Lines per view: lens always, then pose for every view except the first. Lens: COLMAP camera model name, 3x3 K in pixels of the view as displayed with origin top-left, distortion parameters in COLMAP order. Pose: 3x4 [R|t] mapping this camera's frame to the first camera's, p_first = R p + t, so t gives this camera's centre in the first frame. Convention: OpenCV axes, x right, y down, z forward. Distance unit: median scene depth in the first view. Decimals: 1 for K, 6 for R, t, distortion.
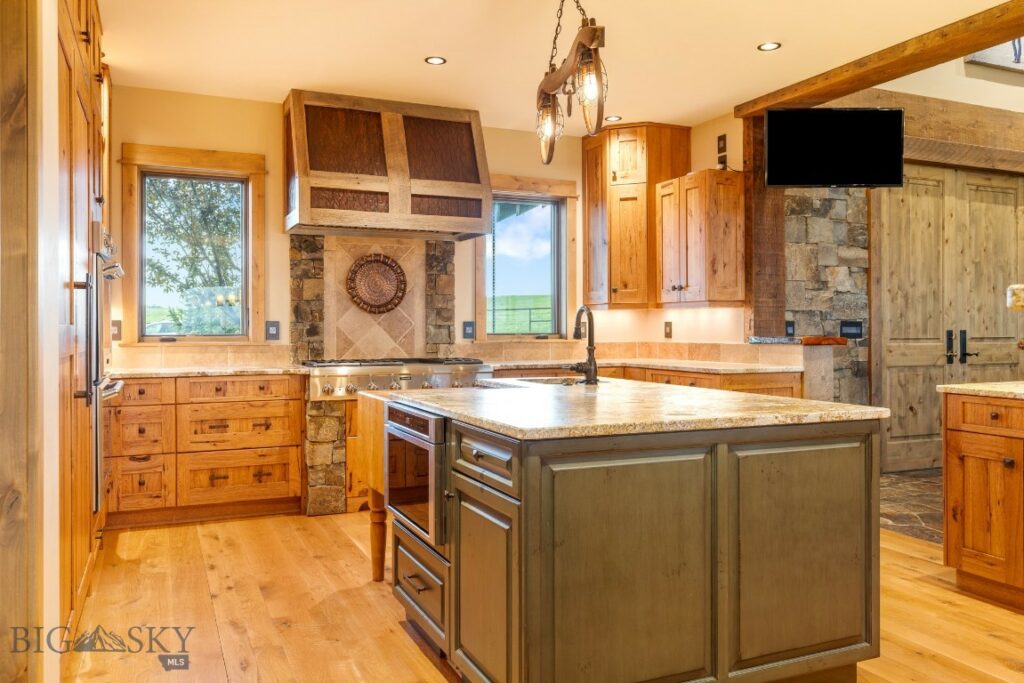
lens RADIAL K [[801.8, 0, 510.9], [0, 801.8, 326.9], [0, 0, 1]] dist [-0.003050, 0.005243]
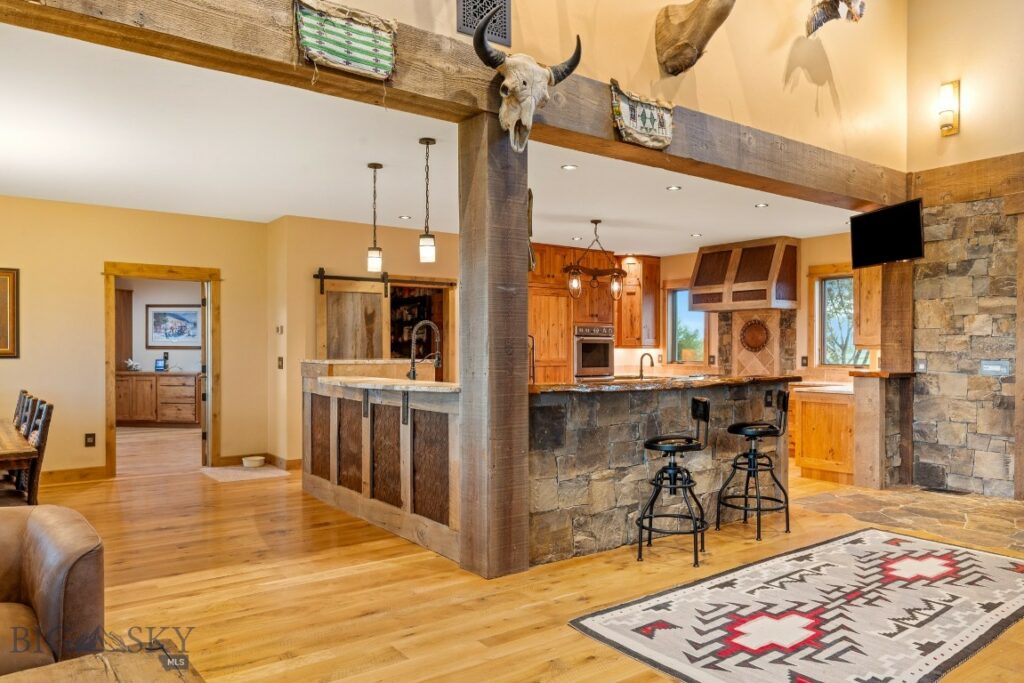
lens RADIAL K [[714.6, 0, 518.9], [0, 714.6, 352.4], [0, 0, 1]] dist [-0.003812, 0.001543]
pose [[0.218226, 0.007742, -0.975868, 1.273526], [-0.001252, 0.999970, 0.007654, -0.025737], [0.975898, -0.000449, 0.218229, 0.093704]]
